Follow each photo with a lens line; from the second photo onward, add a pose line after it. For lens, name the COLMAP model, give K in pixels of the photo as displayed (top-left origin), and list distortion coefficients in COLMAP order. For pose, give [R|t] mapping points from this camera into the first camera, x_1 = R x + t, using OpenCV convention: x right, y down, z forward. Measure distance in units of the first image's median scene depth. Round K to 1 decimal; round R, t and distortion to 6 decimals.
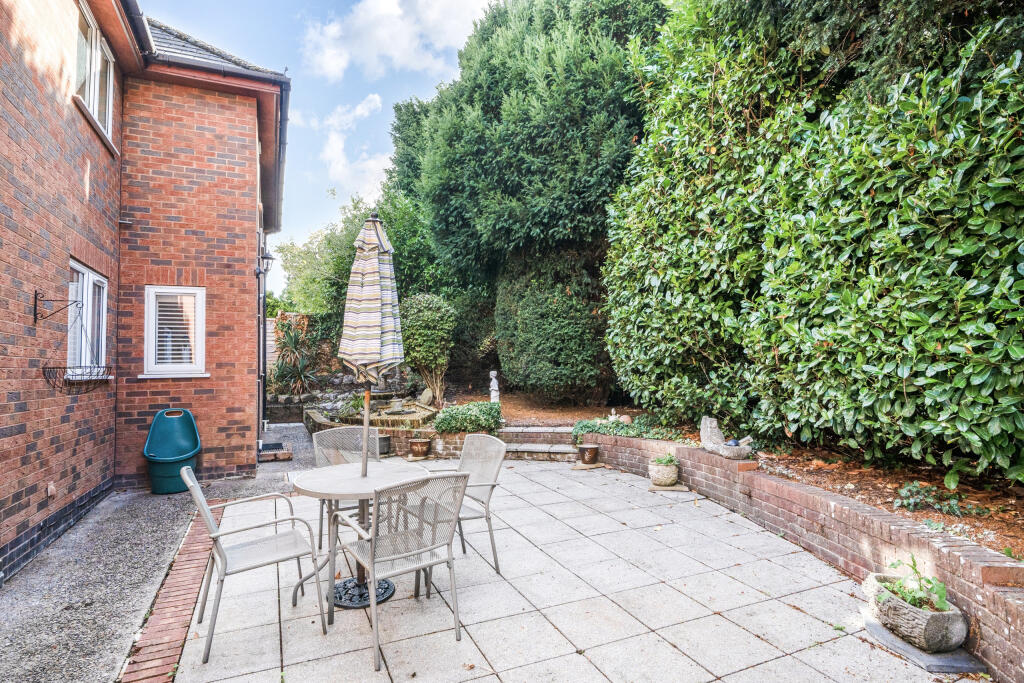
lens RADIAL K [[534.8, 0, 505.5], [0, 534.8, 339.6], [0, 0, 1]] dist [0.000852, -0.001942]
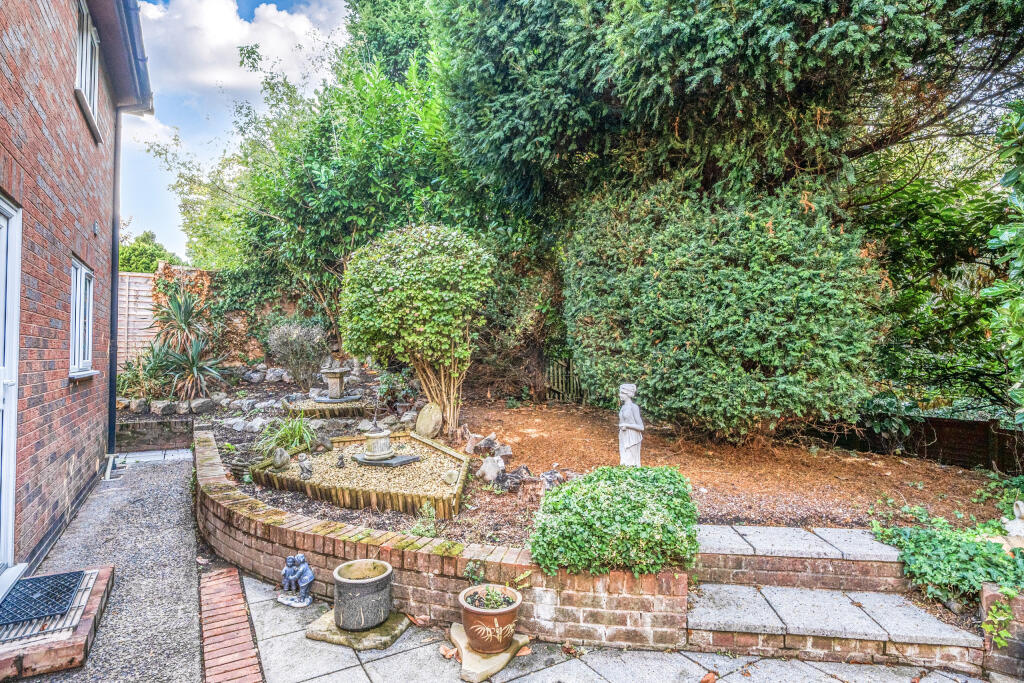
lens RADIAL K [[534.8, 0, 505.5], [0, 534.8, 339.6], [0, 0, 1]] dist [0.000852, -0.001942]
pose [[0.992627, 0.023898, 0.118827, -0.231861], [-0.027329, 0.999253, 0.027322, 0.019810], [-0.118086, -0.030368, 0.992539, 0.795964]]
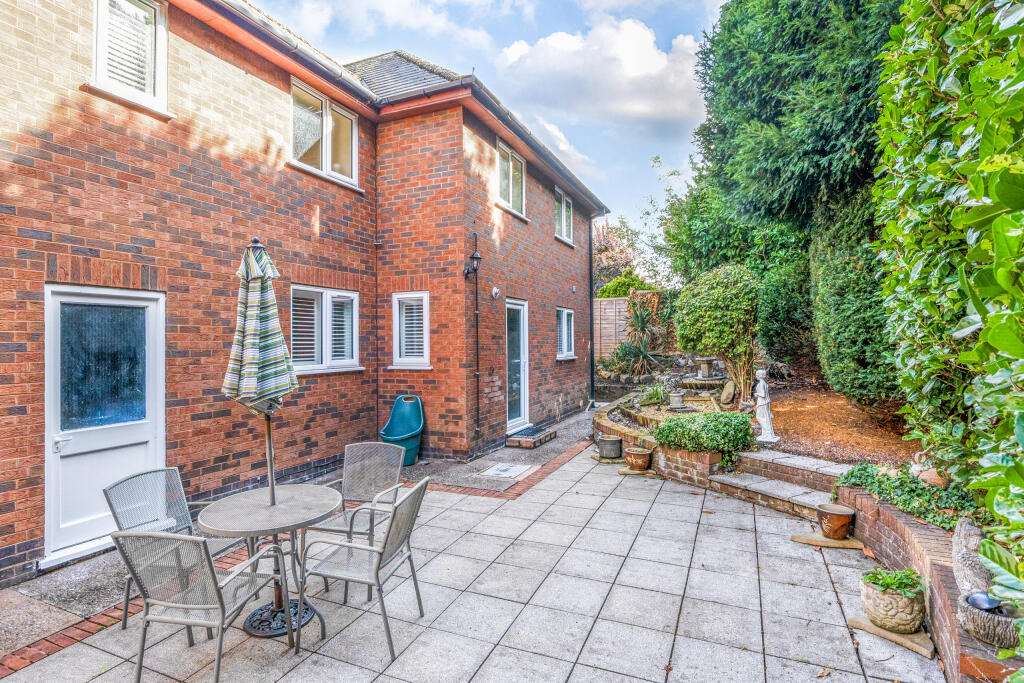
lens RADIAL K [[535.5, 0, 500.2], [0, 535.5, 336.2], [0, 0, 1]] dist [0.000514, -0.000207]
pose [[0.670131, 0.006458, -0.742215, 0.380501], [0.036880, 0.998437, 0.041986, -0.042493], [0.741326, -0.055509, 0.668845, 0.336867]]
